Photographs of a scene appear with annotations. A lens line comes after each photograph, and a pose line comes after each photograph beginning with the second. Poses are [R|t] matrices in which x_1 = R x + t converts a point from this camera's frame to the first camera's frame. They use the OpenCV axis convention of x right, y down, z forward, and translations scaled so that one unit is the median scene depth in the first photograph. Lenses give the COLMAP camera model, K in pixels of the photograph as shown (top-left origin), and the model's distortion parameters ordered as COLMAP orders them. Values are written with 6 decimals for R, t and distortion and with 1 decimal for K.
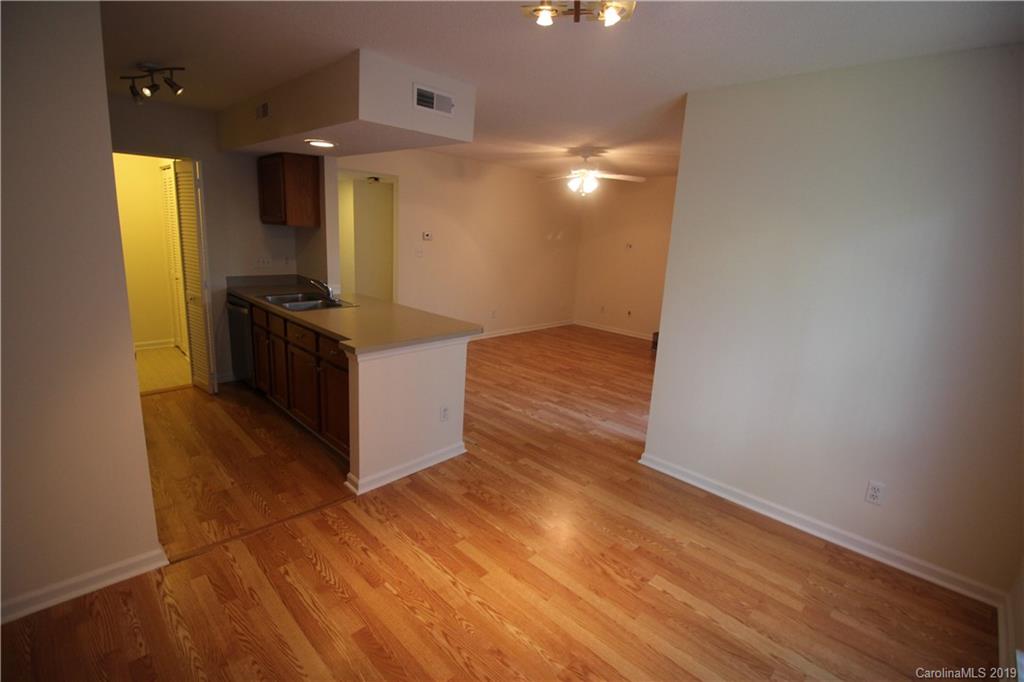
lens RADIAL K [[475.2, 0, 507.9], [0, 475.2, 332.2], [0, 0, 1]] dist [0.001497, -0.014373]
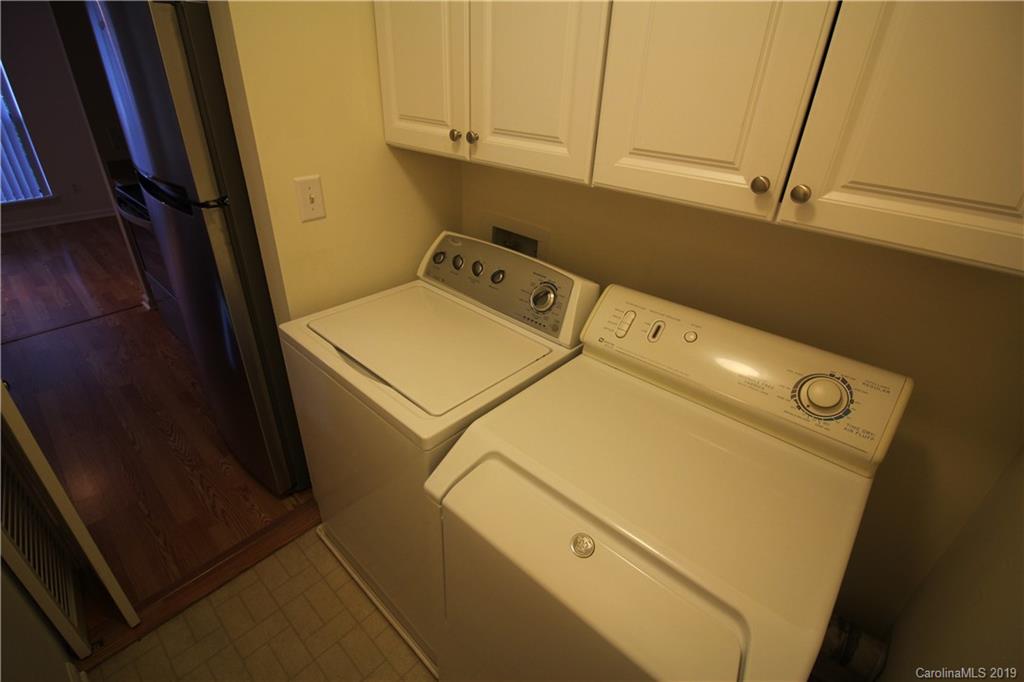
lens RADIAL K [[475.2, 0, 507.9], [0, 475.2, 332.2], [0, 0, 1]] dist [0.001497, -0.014373]
pose [[-0.995290, -0.063110, -0.073584, -1.230603], [-0.095912, 0.751363, 0.652881, -0.393938], [0.014085, 0.656864, -0.753877, 1.531223]]
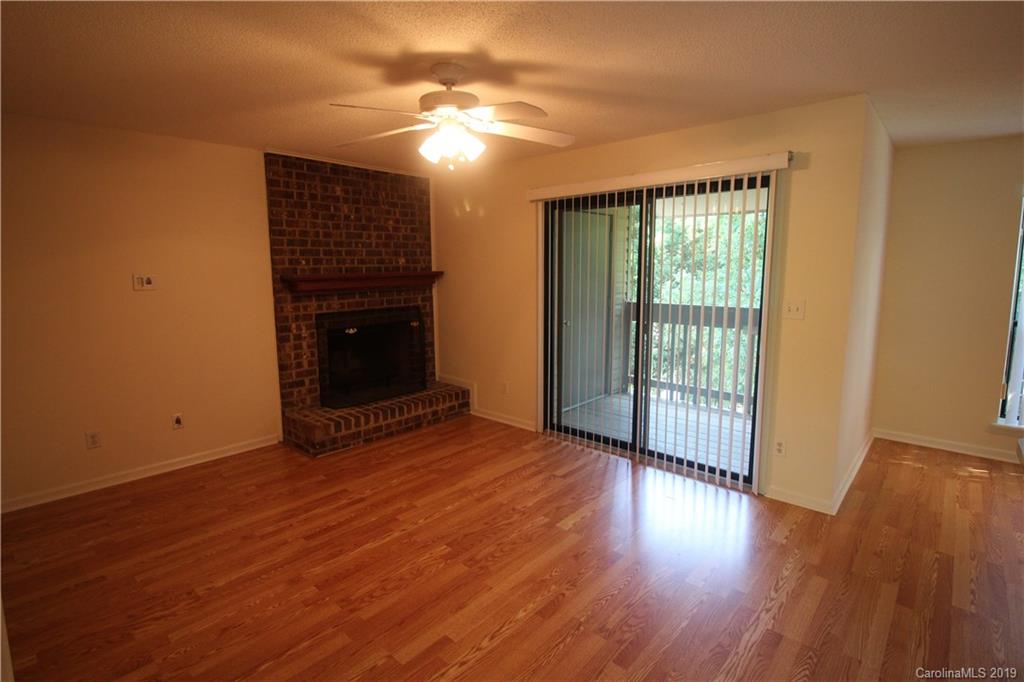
lens RADIAL K [[499.2, 0, 507.2], [0, 499.2, 332.1], [0, 0, 1]] dist [0.003473, -0.014944]
pose [[-0.043261, -0.179366, 0.982831, -0.540640], [0.215243, 0.958976, 0.184487, -0.346844], [-0.975602, 0.219529, -0.002879, 1.578231]]
